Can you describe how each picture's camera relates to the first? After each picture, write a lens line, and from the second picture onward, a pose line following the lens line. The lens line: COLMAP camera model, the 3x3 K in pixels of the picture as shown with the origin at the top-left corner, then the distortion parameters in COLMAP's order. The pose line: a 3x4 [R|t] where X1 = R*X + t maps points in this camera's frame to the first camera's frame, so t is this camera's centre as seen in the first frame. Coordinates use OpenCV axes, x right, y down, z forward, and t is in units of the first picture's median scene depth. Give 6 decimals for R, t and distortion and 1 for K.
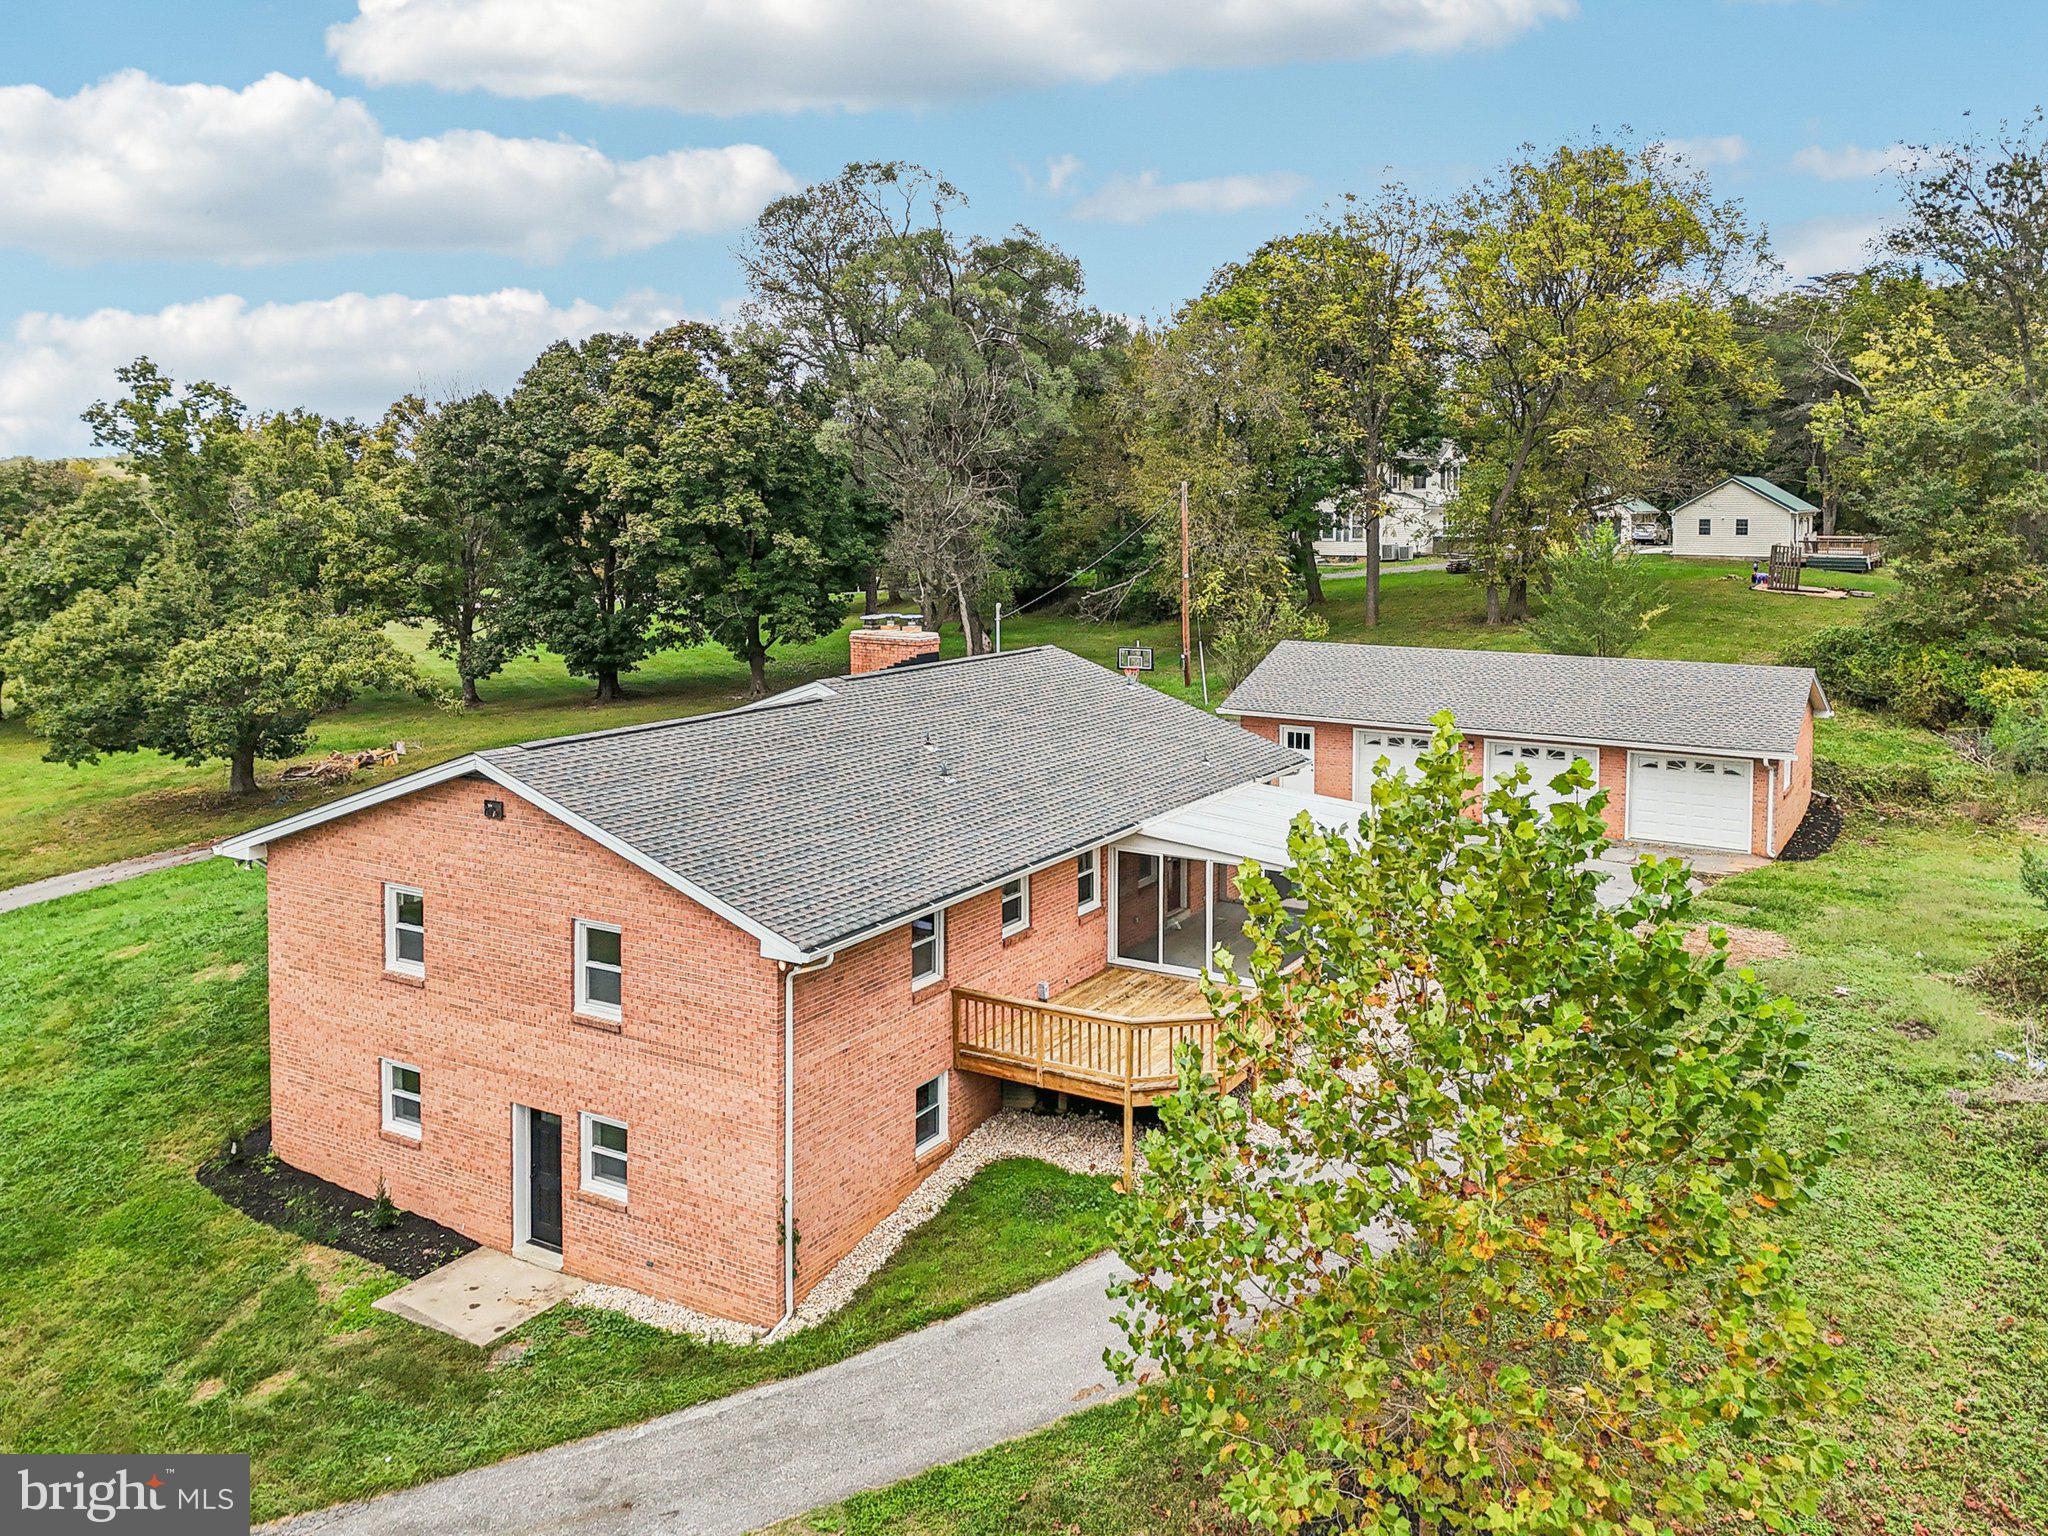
lens RADIAL K [[1594.3, 0, 1062.6], [0, 1594.3, 494.5], [0, 0, 1]] dist [0.052757, -0.029302]
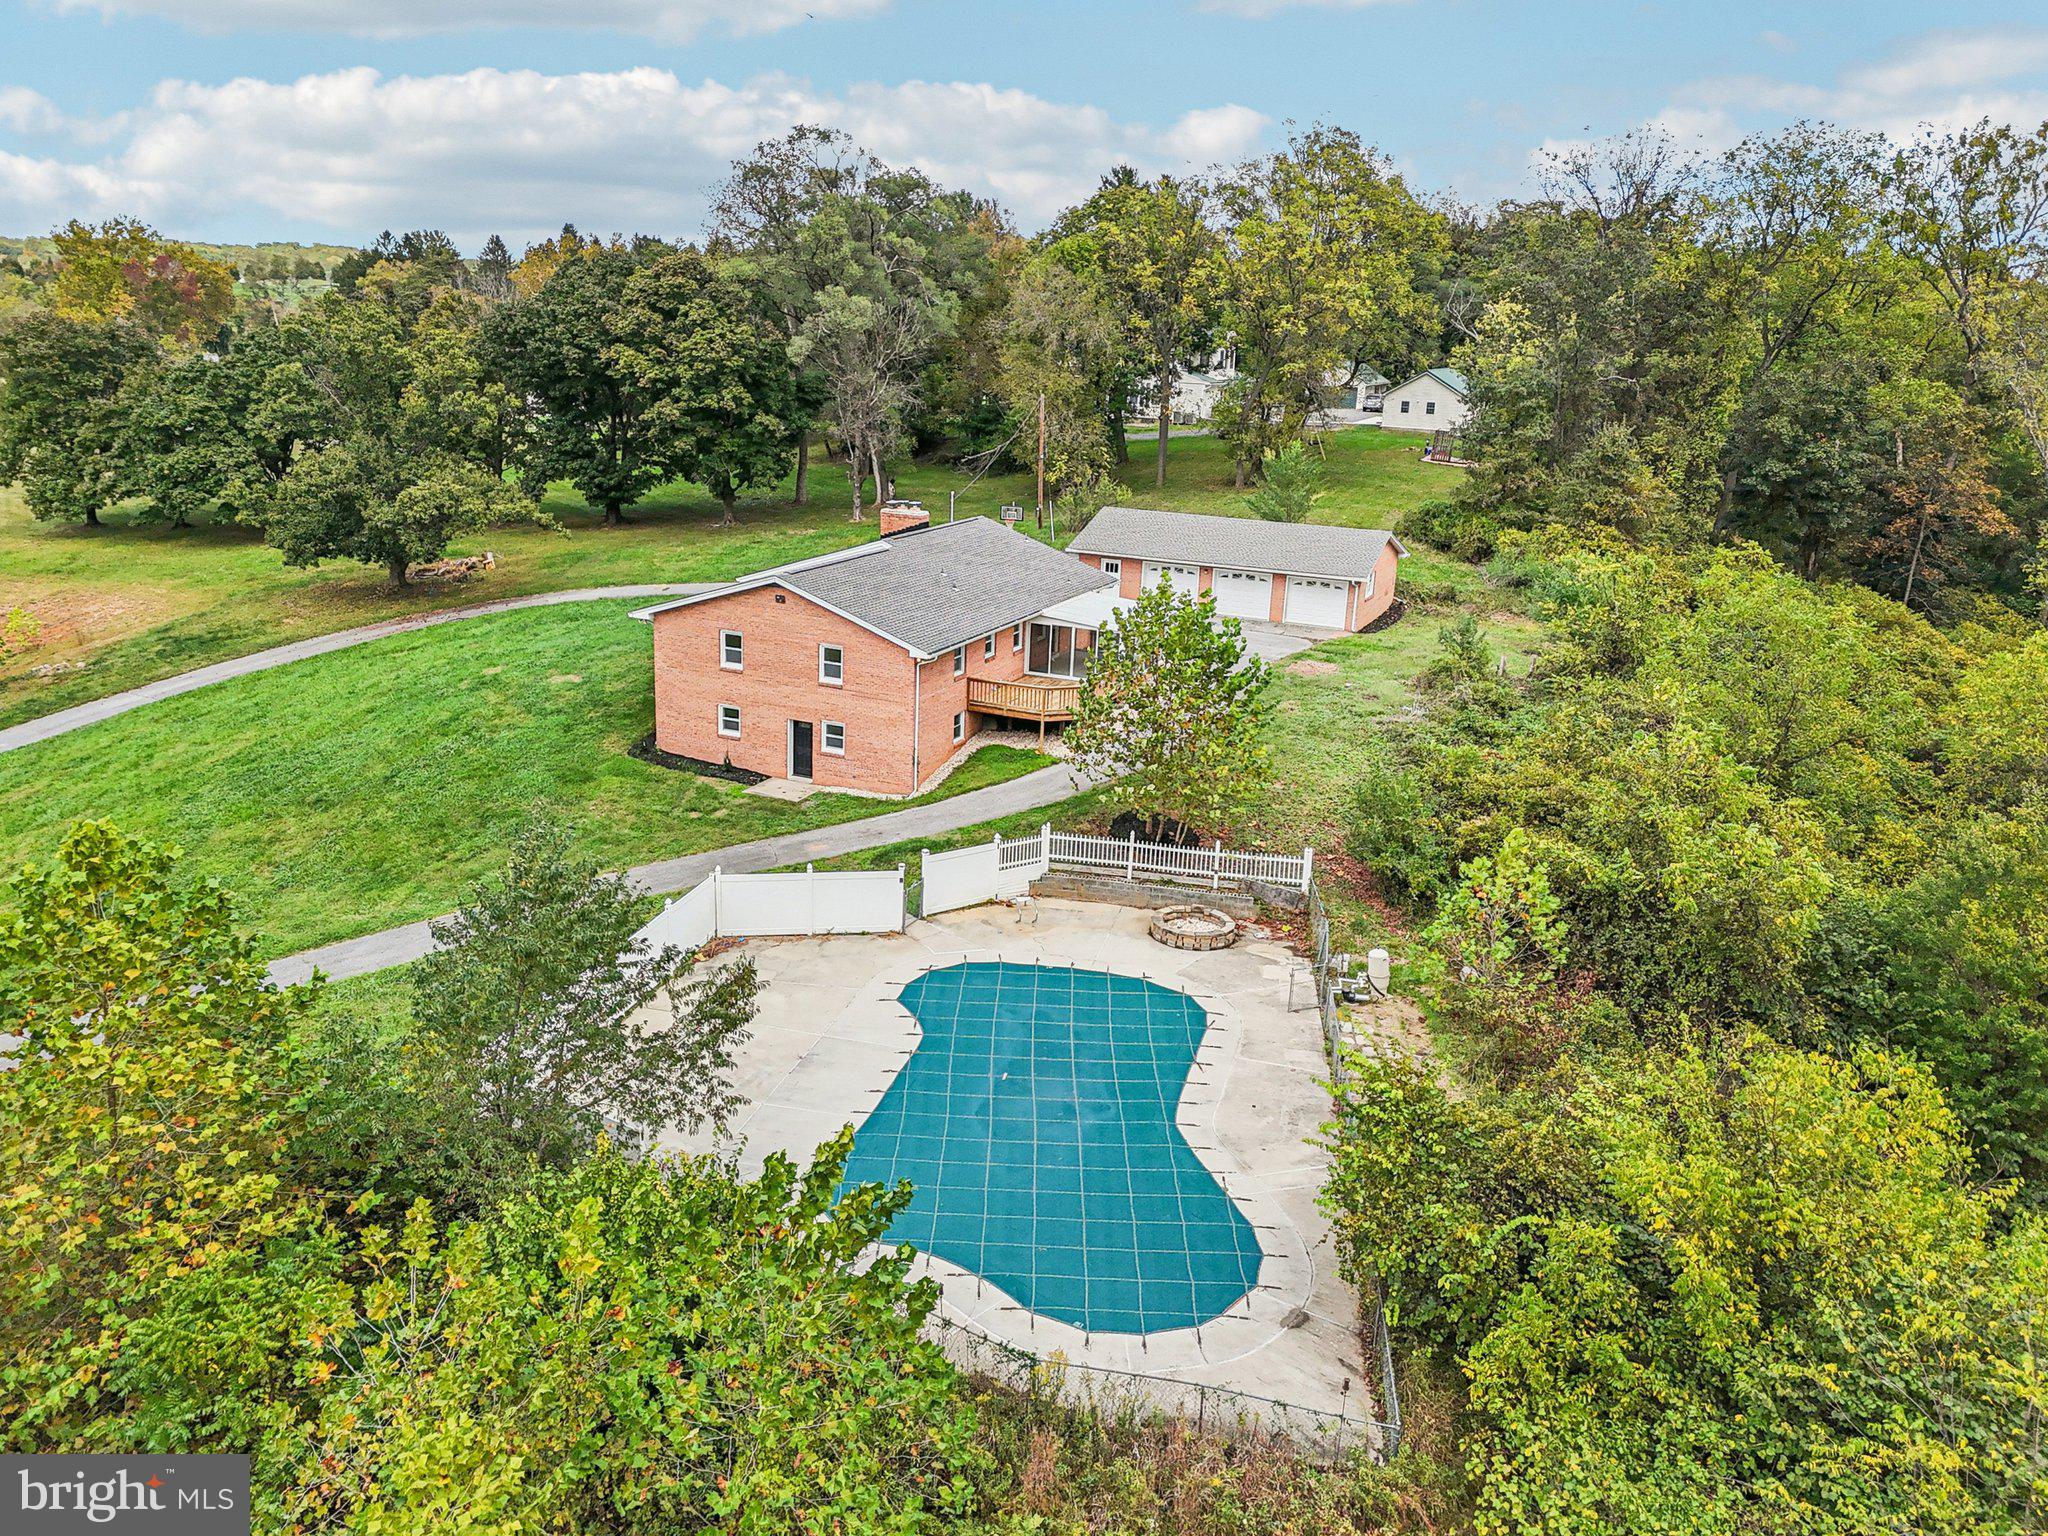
lens RADIAL K [[1594.3, 0, 1021.3], [0, 1594.3, 770.2], [0, 0, 1]] dist [0.052757, -0.029302]
pose [[0.994849, 0.001294, 0.101362, -0.113323], [-0.030589, 0.957140, 0.288007, -0.118819], [-0.096645, -0.289623, 0.952249, -0.637885]]
